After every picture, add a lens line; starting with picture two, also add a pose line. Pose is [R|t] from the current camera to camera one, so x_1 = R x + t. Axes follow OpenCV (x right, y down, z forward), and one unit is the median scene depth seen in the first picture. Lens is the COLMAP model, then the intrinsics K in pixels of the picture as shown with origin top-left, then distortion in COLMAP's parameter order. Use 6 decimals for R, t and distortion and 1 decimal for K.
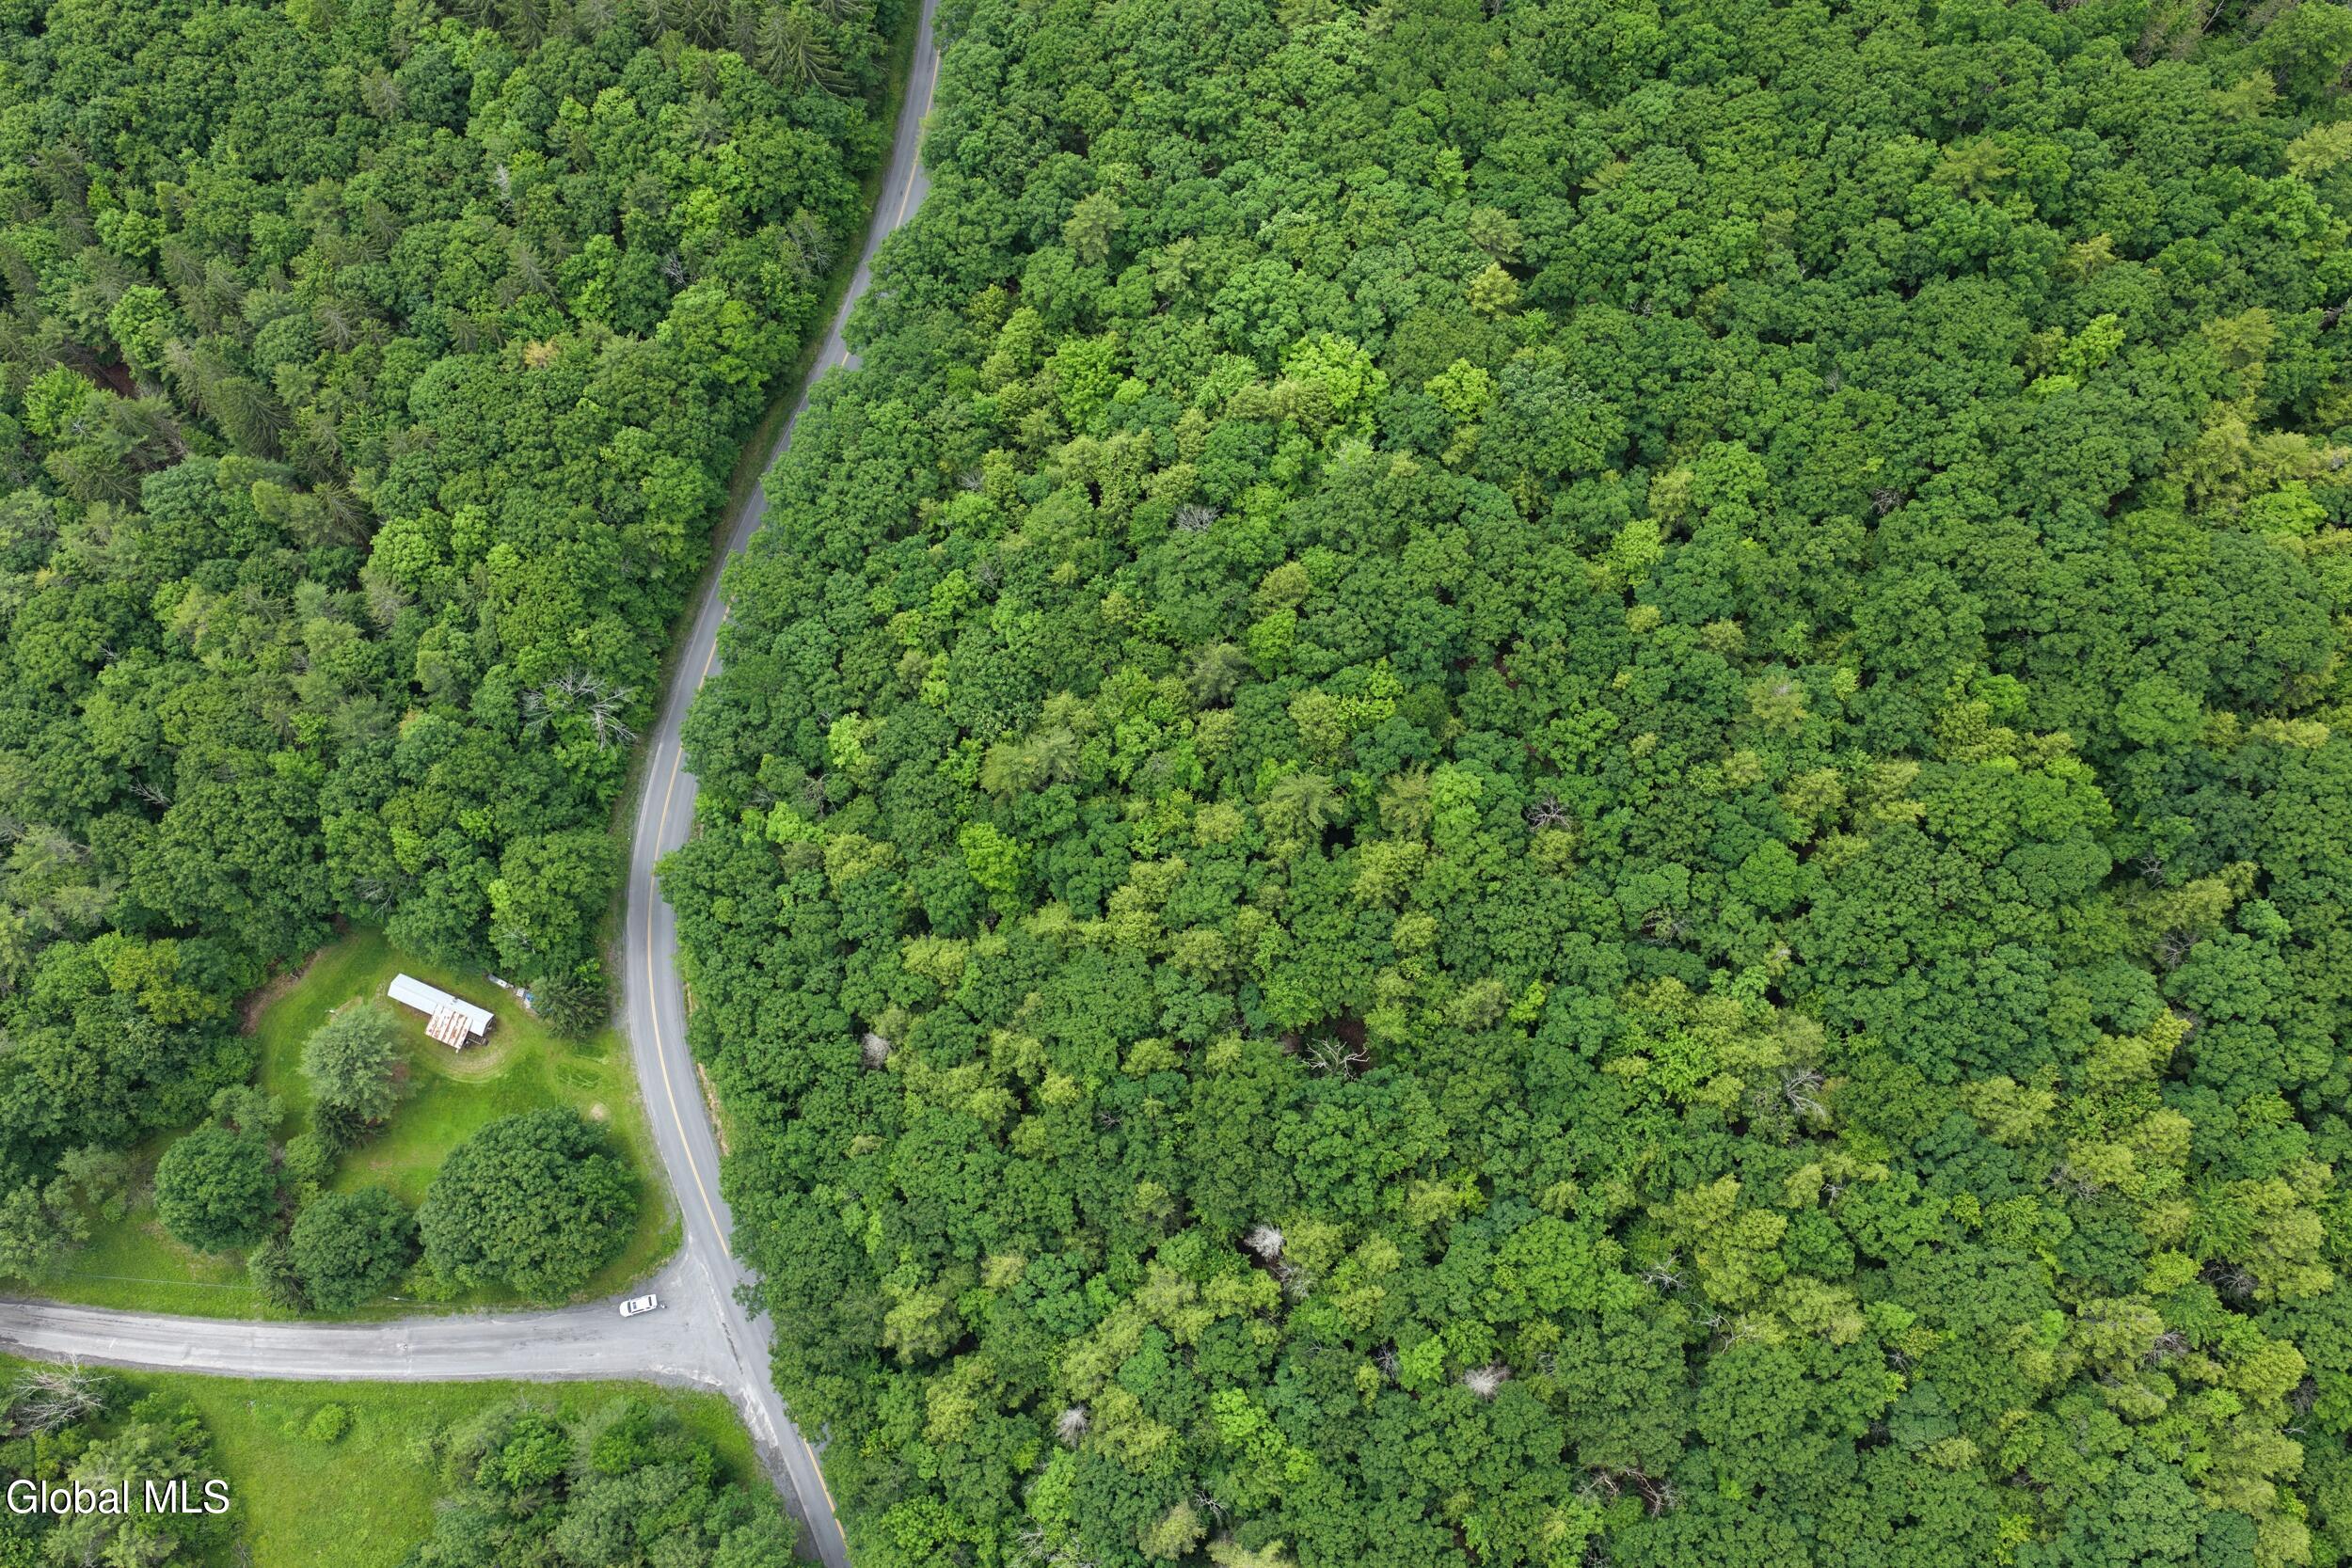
lens RADIAL K [[1938.2, 0, 1181.8], [0, 1938.2, 772.7], [0, 0, 1]] dist [-0.011398, 0.036431]
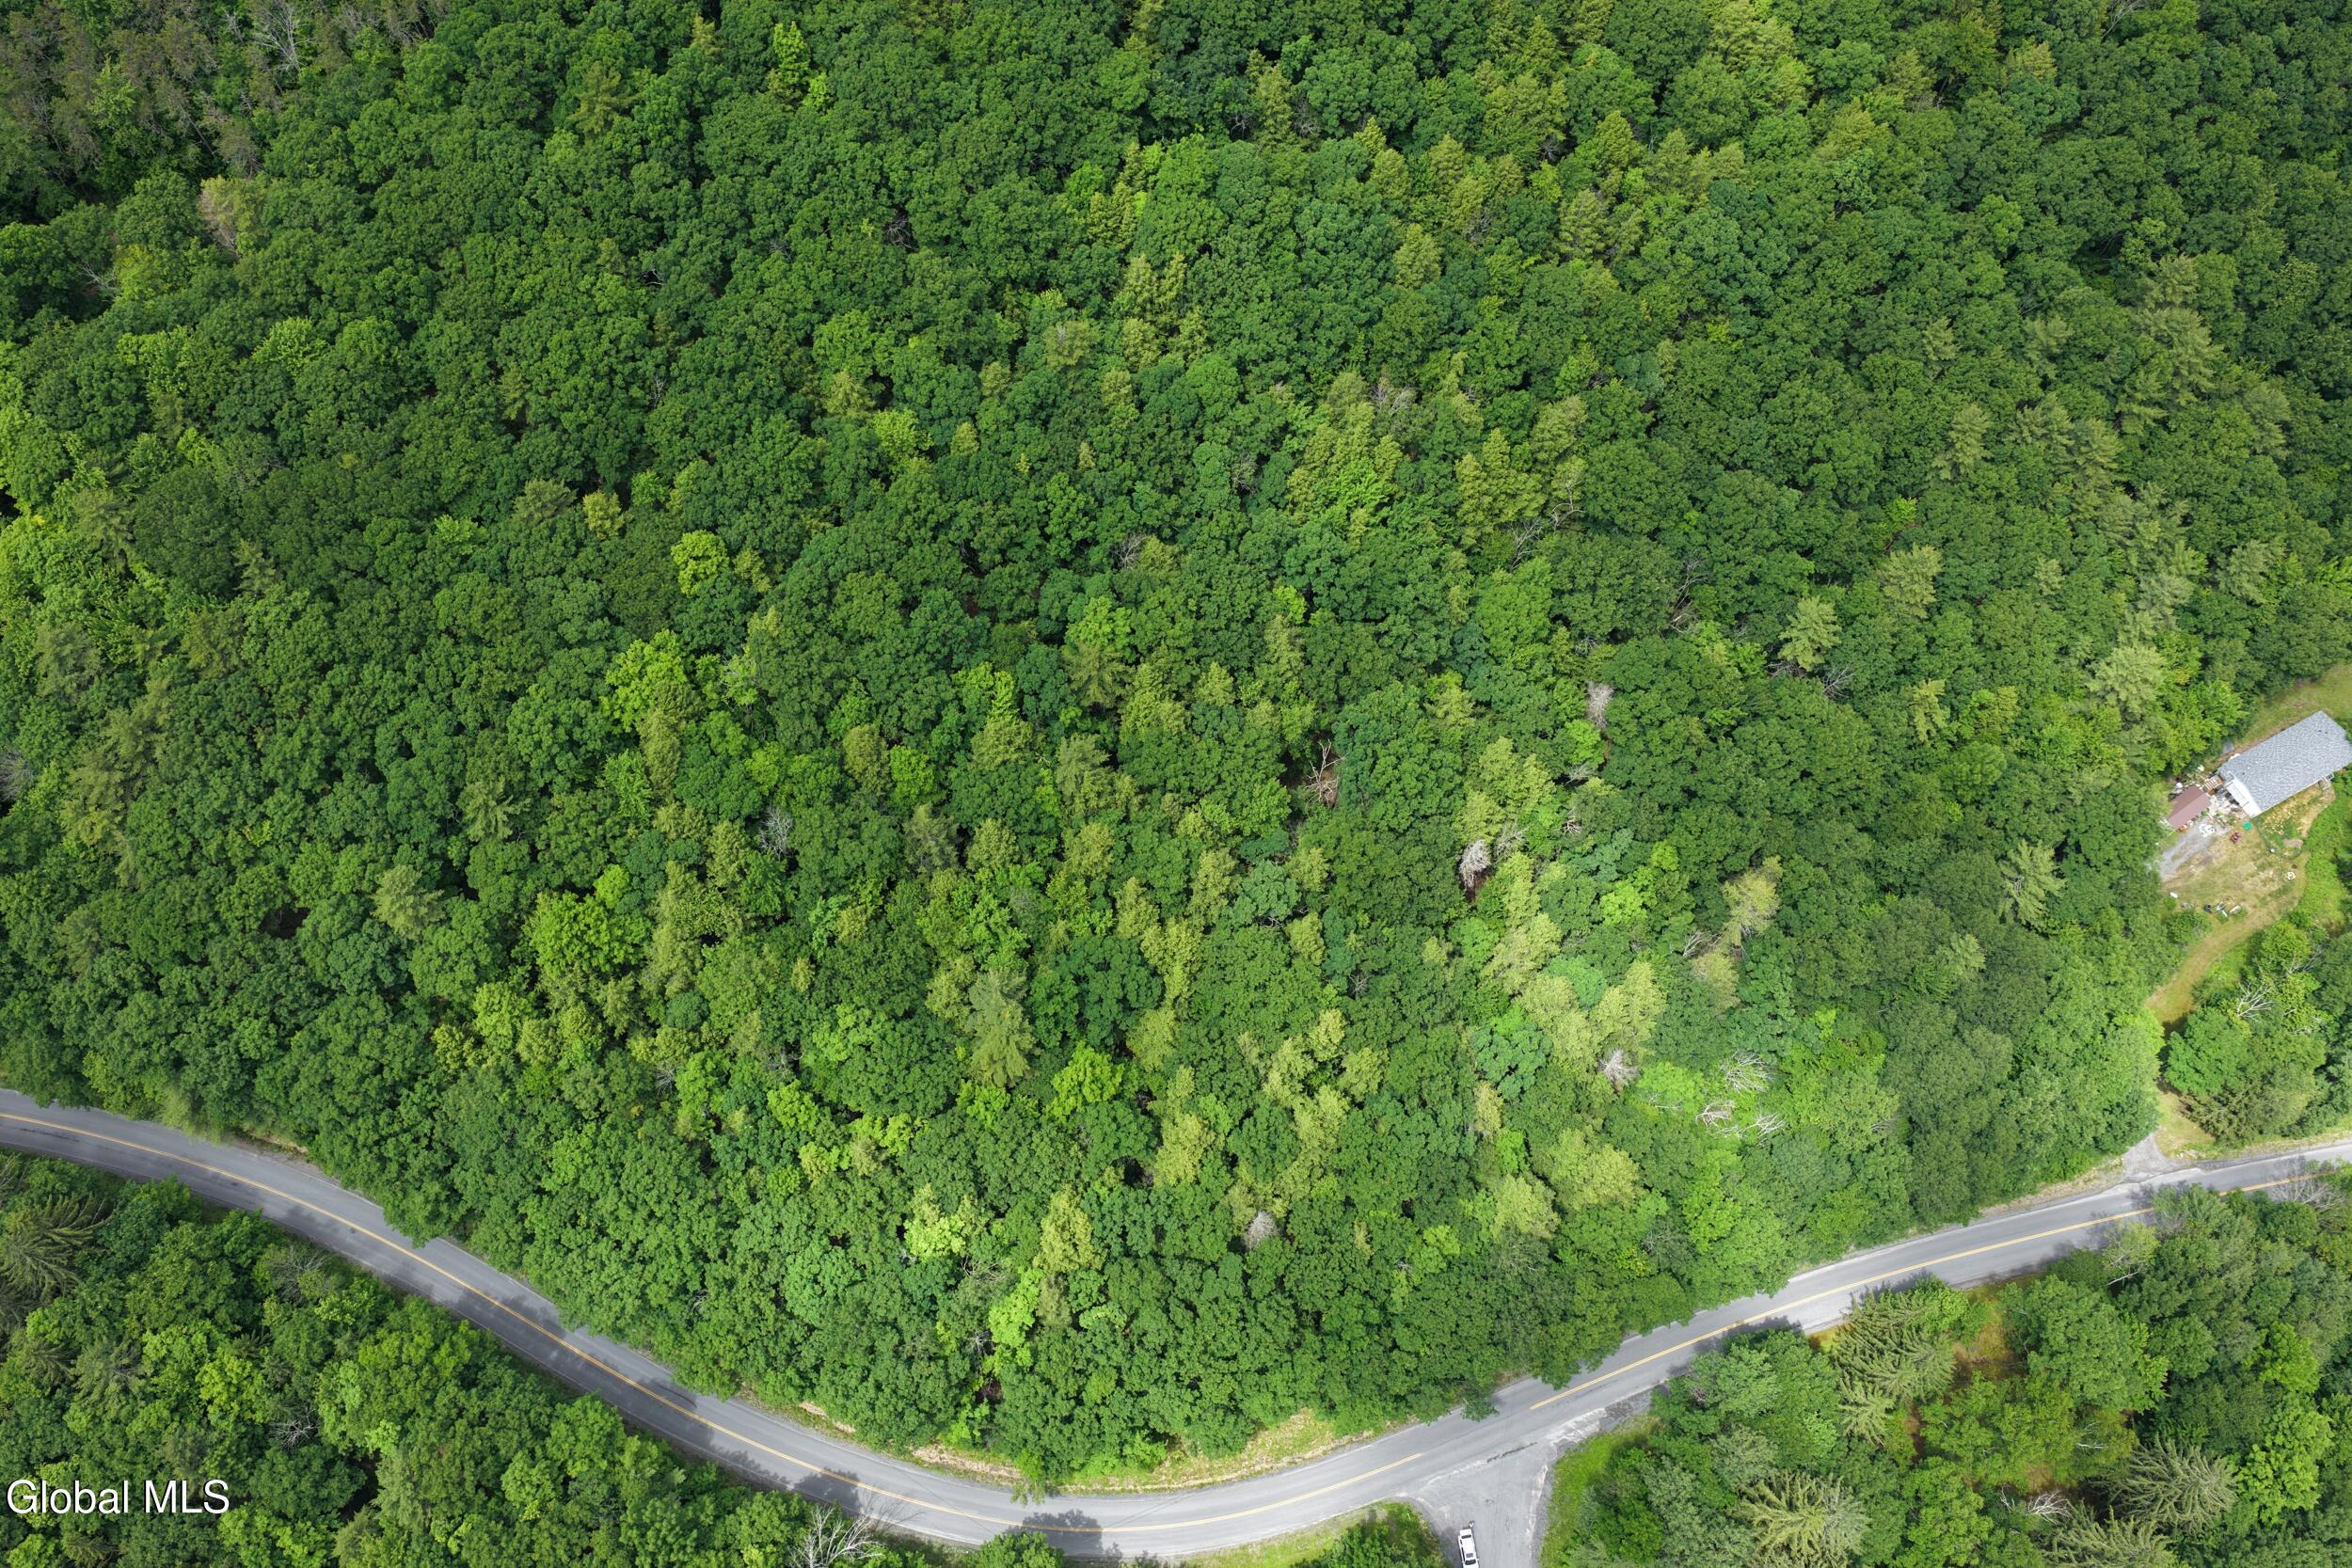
lens RADIAL K [[1938.2, 0, 1177.4], [0, 1938.2, 767.7], [0, 0, 1]] dist [-0.011398, 0.036431]
pose [[0.087745, -0.905601, 0.414955, -0.363133], [0.943192, 0.209534, 0.257845, -0.203730], [-0.320452, 0.368757, 0.872541, 0.068930]]
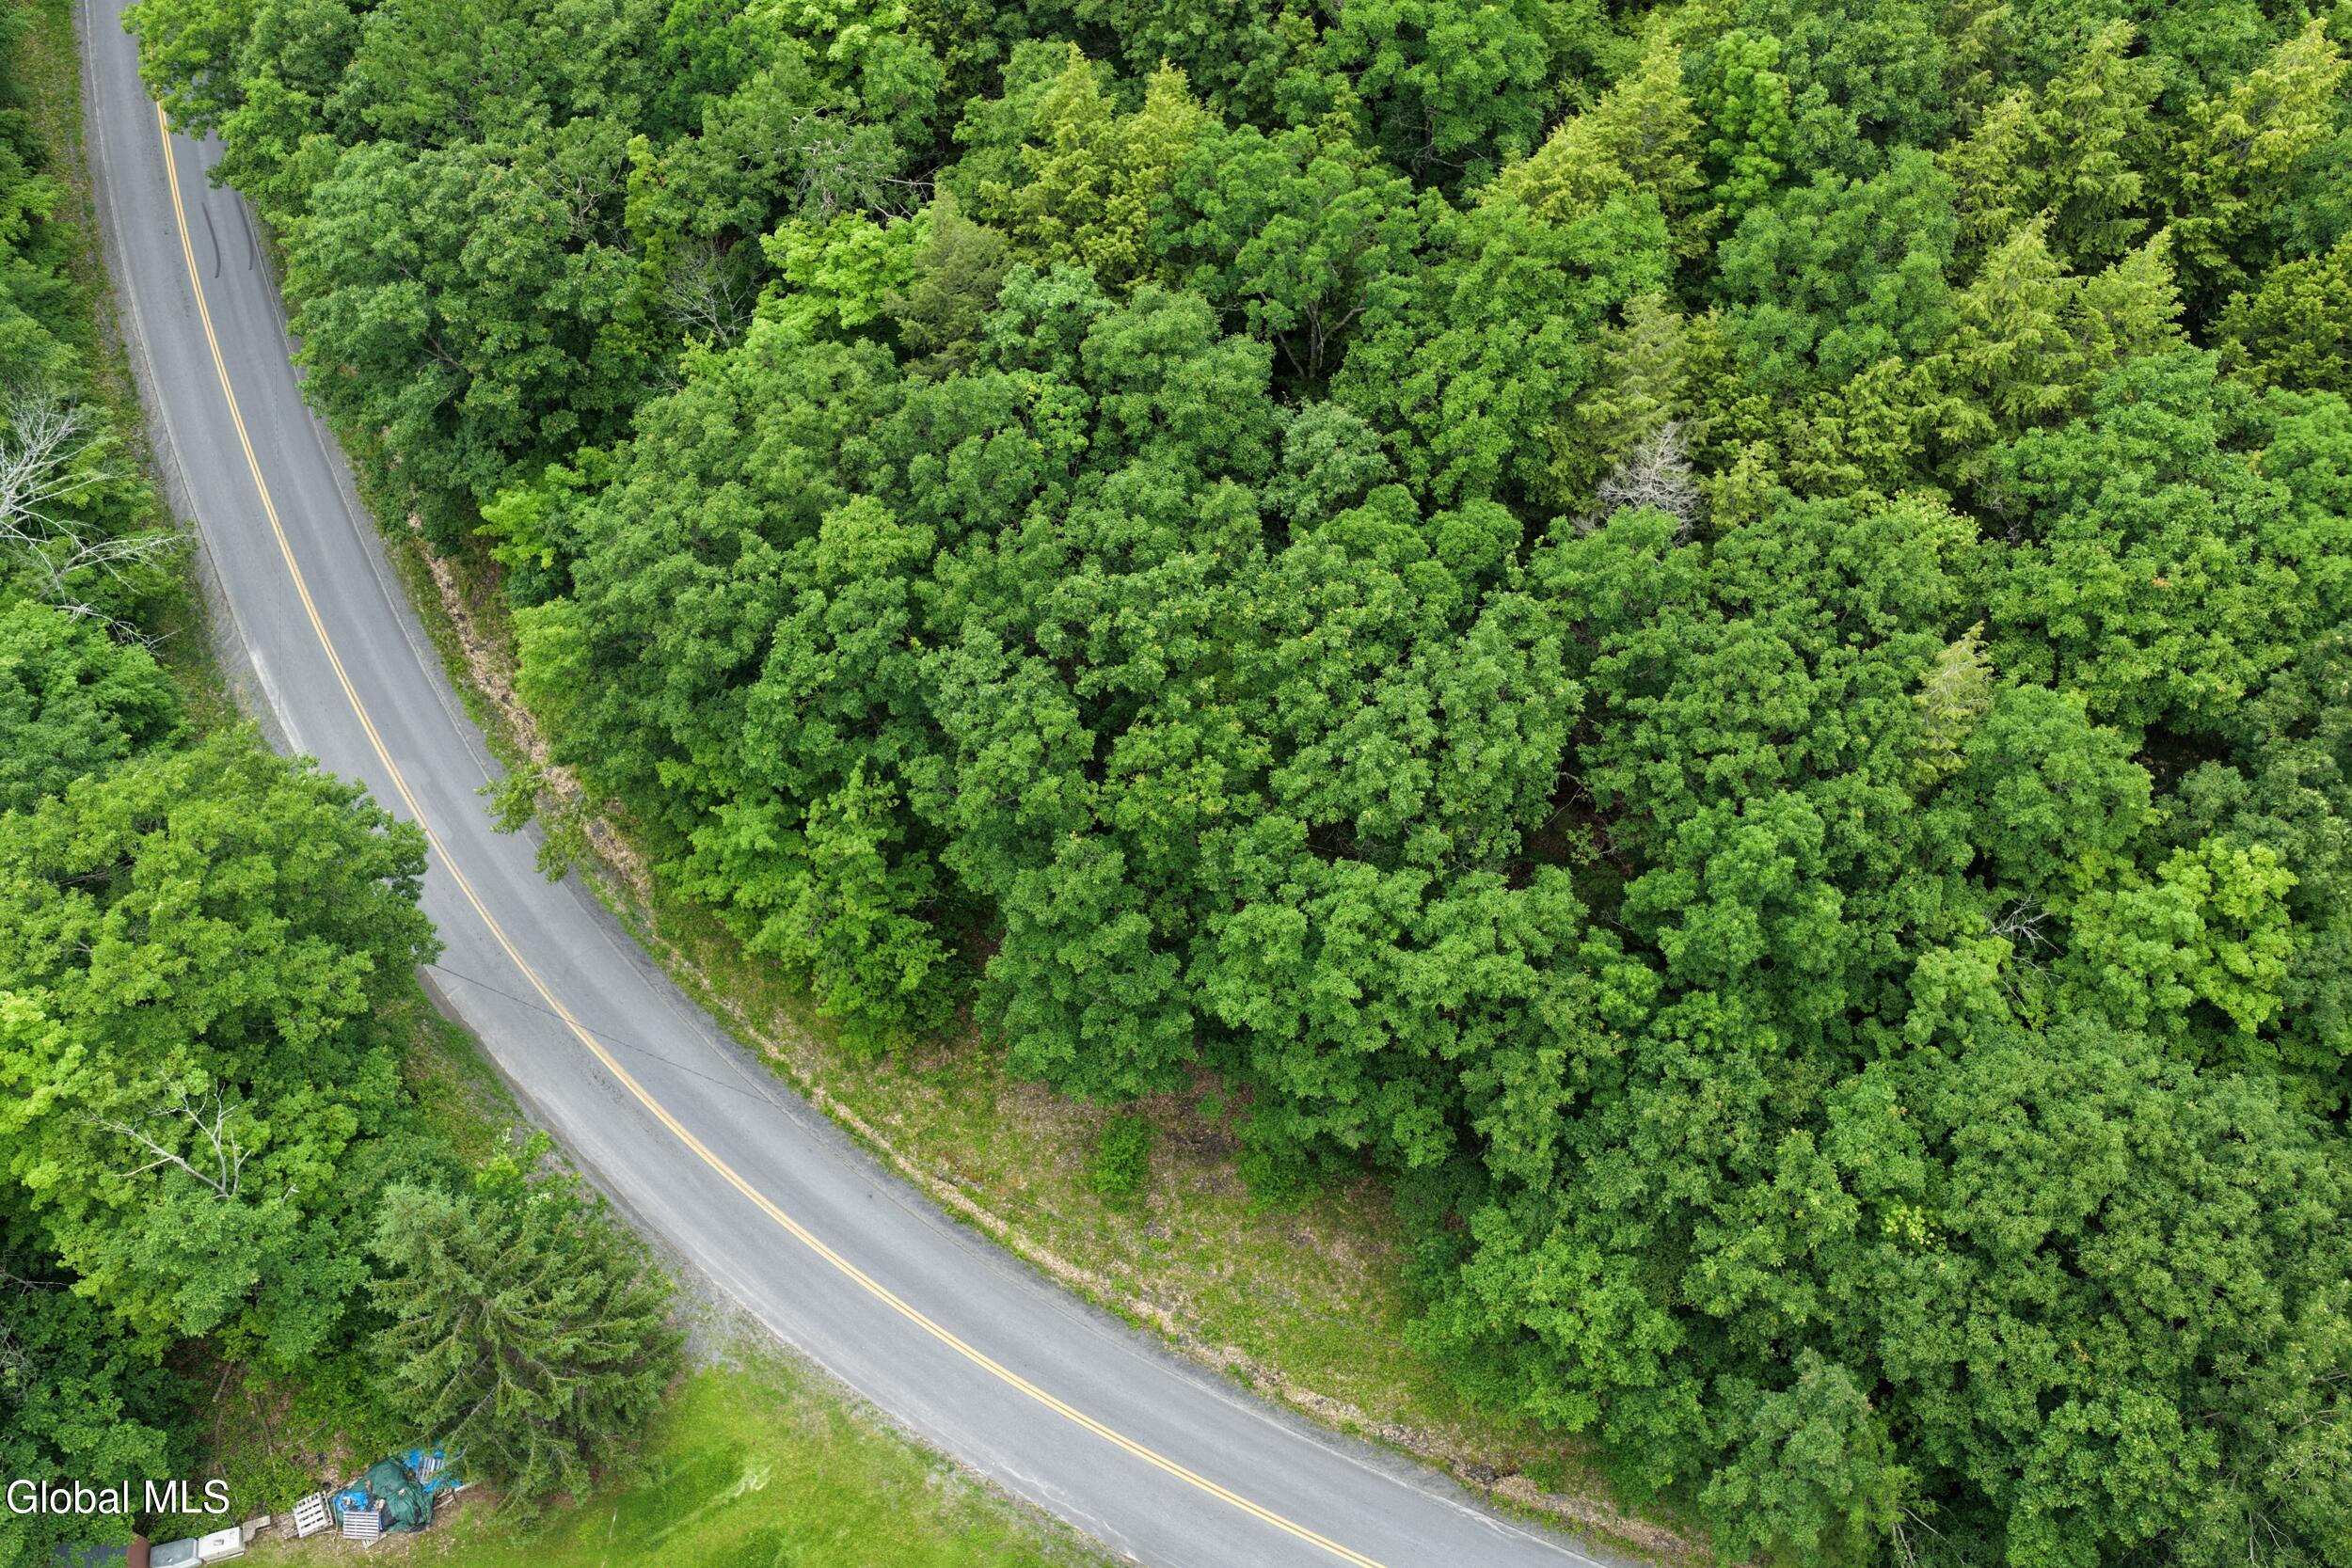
lens RADIAL K [[1938.2, 0, 1187.0], [0, 1938.2, 782.6], [0, 0, 1]] dist [-0.011398, 0.036431]
pose [[0.731134, -0.543189, 0.412782, -0.345483], [0.643809, 0.749525, -0.154020, 0.173057], [-0.225729, 0.378362, 0.897713, 0.789251]]
